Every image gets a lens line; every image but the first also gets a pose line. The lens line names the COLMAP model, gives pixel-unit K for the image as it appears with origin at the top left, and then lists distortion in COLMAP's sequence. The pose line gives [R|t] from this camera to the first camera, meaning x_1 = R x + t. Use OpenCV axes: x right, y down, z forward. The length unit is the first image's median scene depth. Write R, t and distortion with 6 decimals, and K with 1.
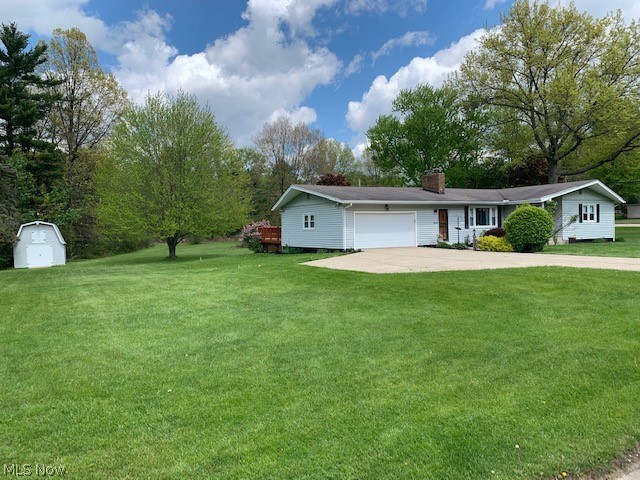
lens RADIAL K [[493.9, 0, 318.3], [0, 493.9, 230.1], [0, 0, 1]] dist [0.022879, -0.007270]
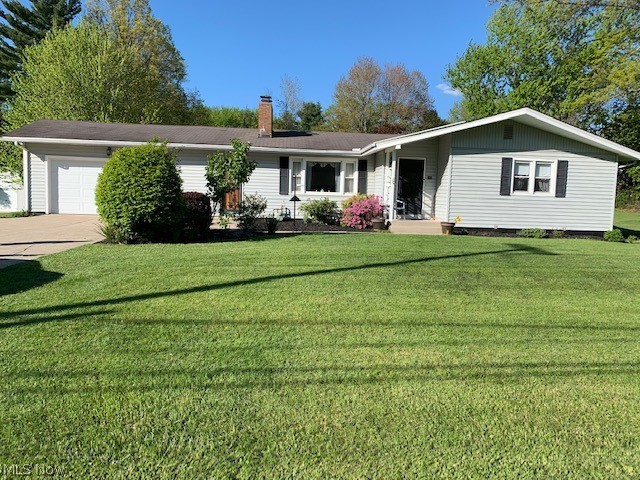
lens RADIAL K [[481.8, 0, 319.3], [0, 481.8, 235.4], [0, 0, 1]] dist [0.038075, -0.048642]
pose [[0.893784, 0.088386, -0.439703, 0.571900], [-0.049085, 0.993777, 0.099987, -0.014123], [0.445804, -0.067784, 0.892560, 0.467068]]
